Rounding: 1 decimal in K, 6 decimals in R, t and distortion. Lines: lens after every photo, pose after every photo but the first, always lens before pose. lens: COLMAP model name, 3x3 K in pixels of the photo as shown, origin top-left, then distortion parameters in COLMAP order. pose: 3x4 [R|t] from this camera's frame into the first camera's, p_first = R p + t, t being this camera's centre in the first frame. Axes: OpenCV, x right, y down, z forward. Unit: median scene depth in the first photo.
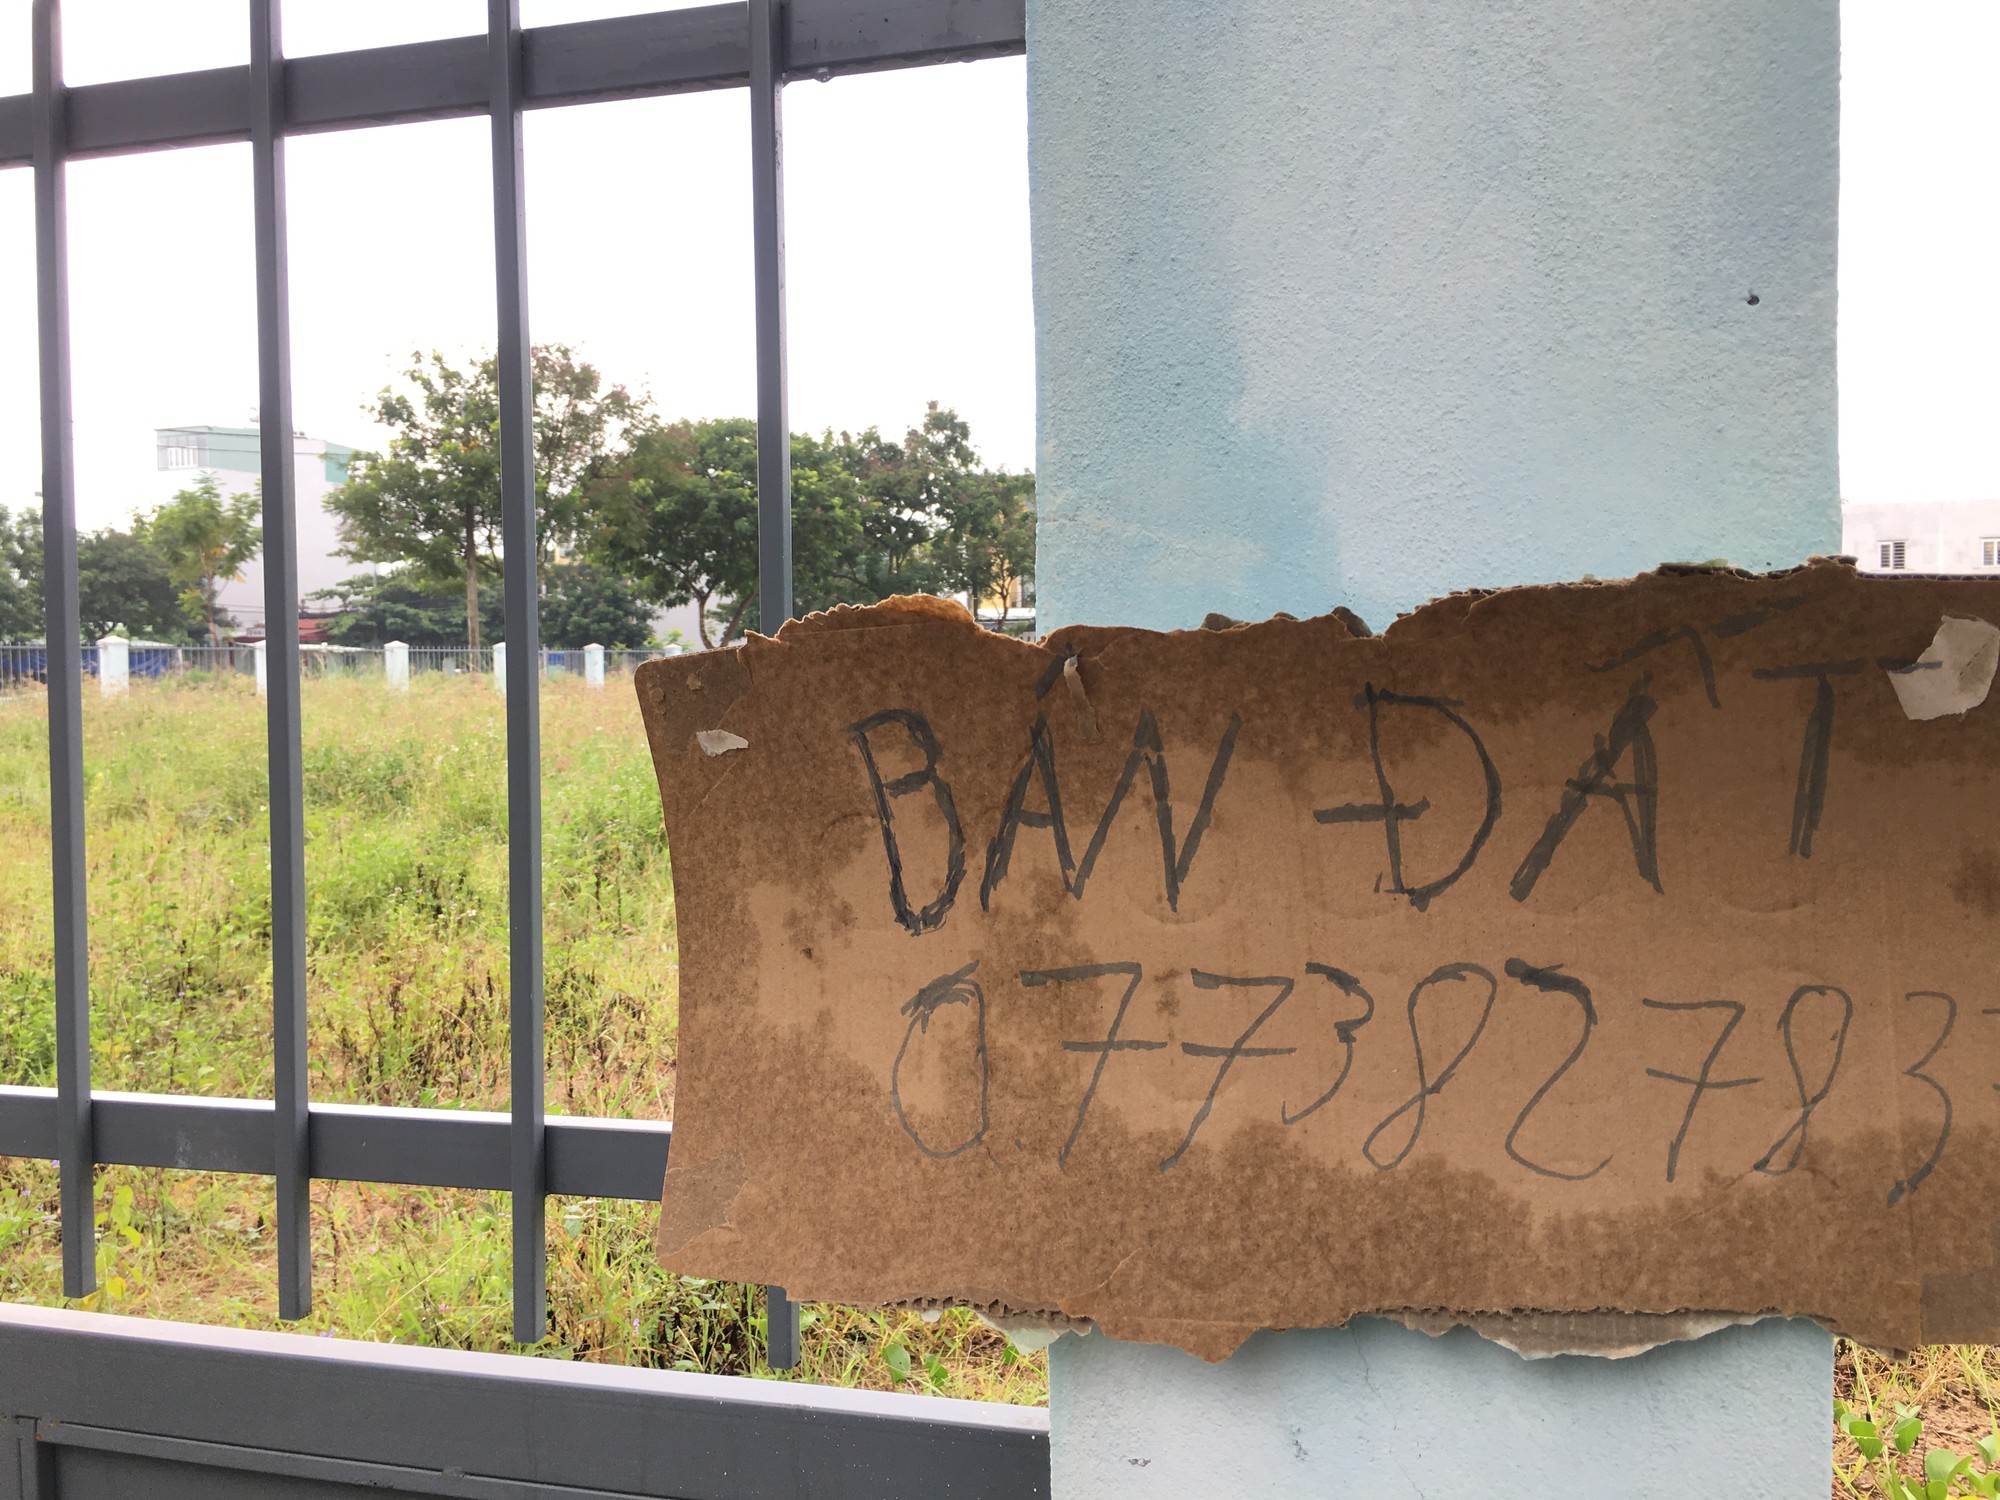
lens RADIAL K [[1727.3, 0, 1005.0], [0, 1727.3, 726.0], [0, 0, 1]] dist [0.088240, -0.136069]
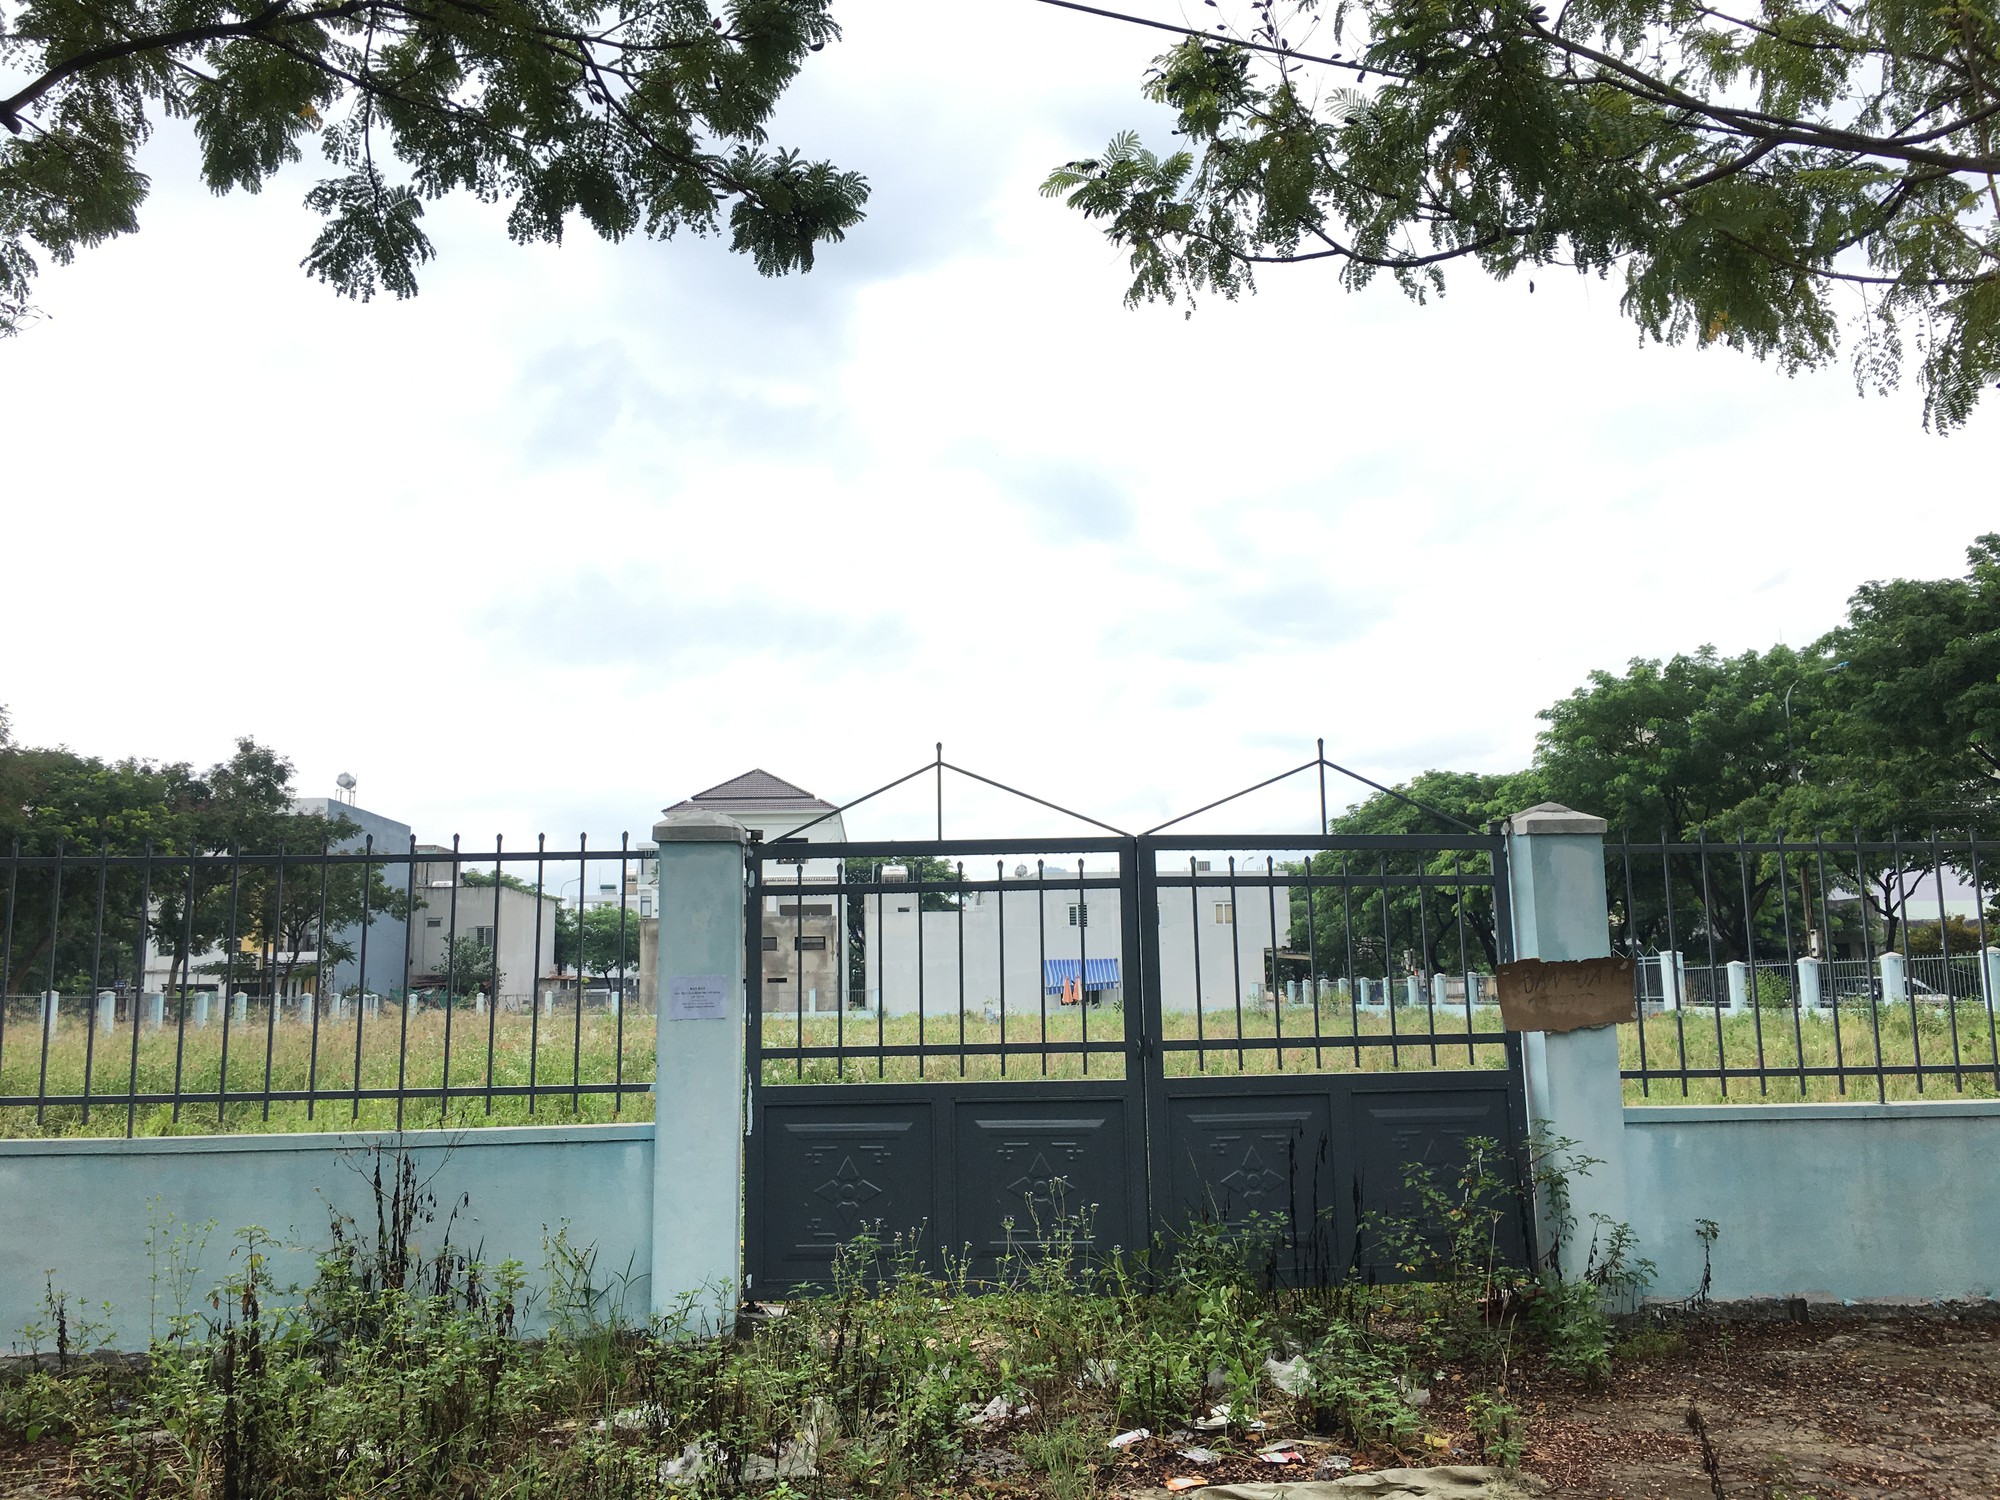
lens RADIAL K [[1727.3, 0, 1005.0], [0, 1727.3, 726.0], [0, 0, 1]] dist [0.088240, -0.136069]
pose [[0.901363, 0.065980, 0.428008, -0.086036], [0.019932, 0.980958, -0.193196, 0.005905], [-0.432604, 0.182671, 0.882884, -0.081302]]
